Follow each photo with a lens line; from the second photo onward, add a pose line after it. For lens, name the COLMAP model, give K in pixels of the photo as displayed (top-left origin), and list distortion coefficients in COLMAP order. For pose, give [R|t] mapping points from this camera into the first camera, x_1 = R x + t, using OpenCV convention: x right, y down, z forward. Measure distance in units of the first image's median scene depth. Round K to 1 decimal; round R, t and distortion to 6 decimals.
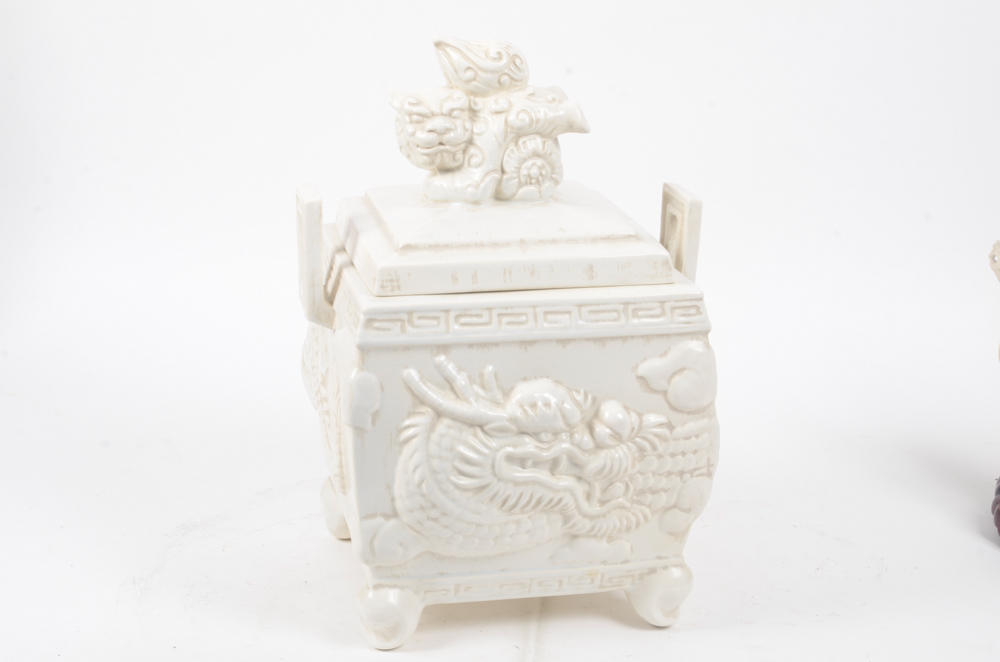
lens RADIAL K [[1908.6, 0, 500.9], [0, 1908.6, 330.7], [0, 0, 1]] dist [0.018044, 0.000000]
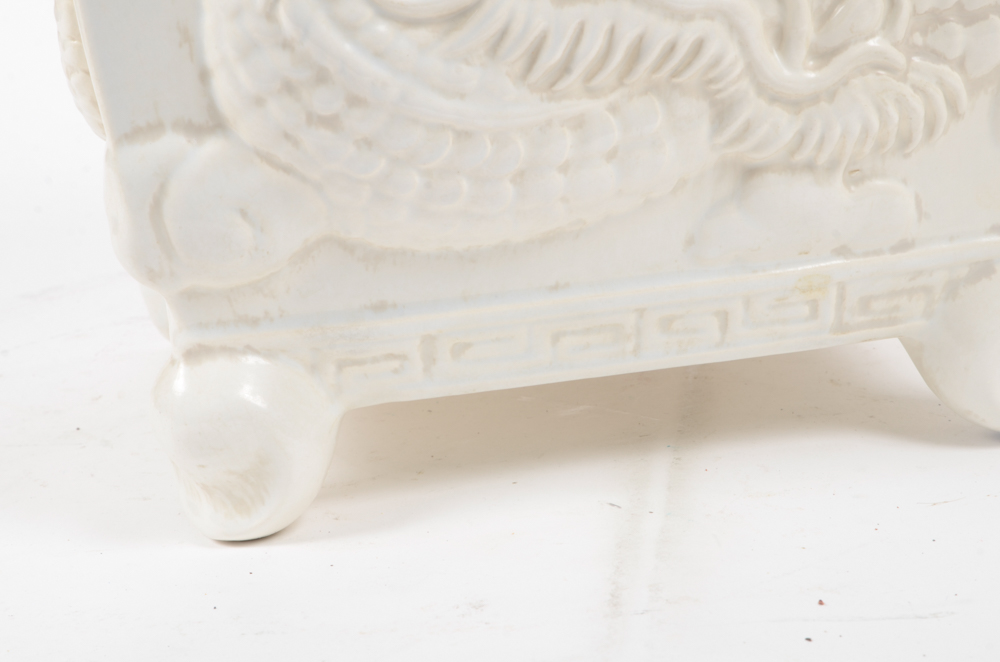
lens RADIAL K [[2446.0, 0, 492.6], [0, 2446.0, 334.1], [0, 0, 1]] dist [0.062014, 0.000000]
pose [[0.993855, -0.084583, -0.071405, 0.021273], [0.082311, 0.996020, -0.034183, 0.149895], [0.074012, 0.028095, 0.996861, 0.556935]]
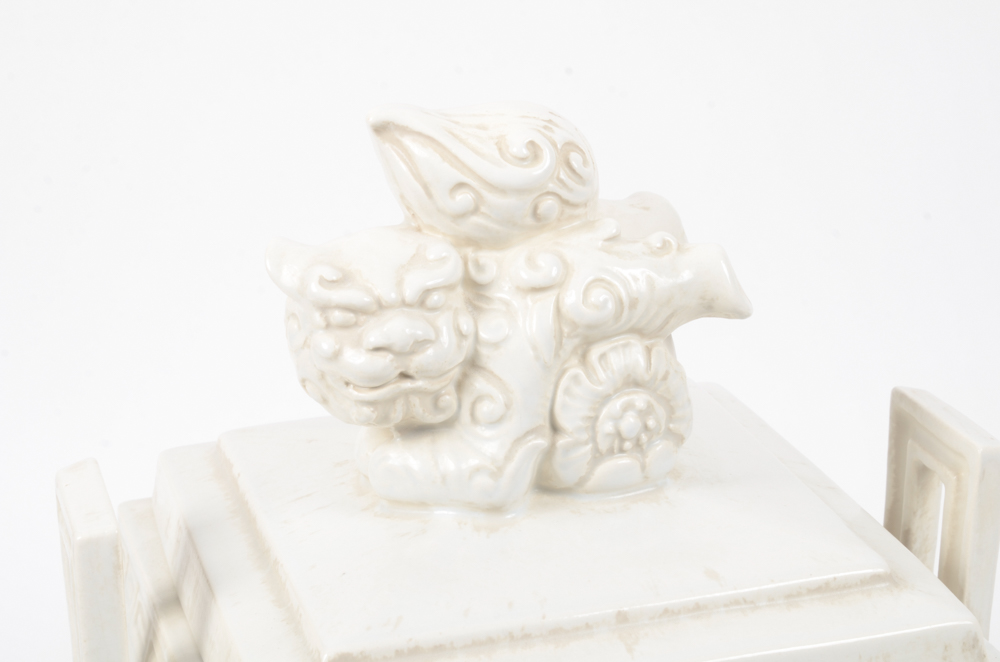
lens RADIAL K [[2368.6, 0, 491.5], [0, 2368.6, 333.1], [0, 0, 1]] dist [0.068949, 0.000000]
pose [[0.996948, -0.054556, 0.055845, -0.040568], [0.052288, 0.997777, 0.041315, -0.127170], [-0.057974, -0.038269, 0.997584, 0.493326]]
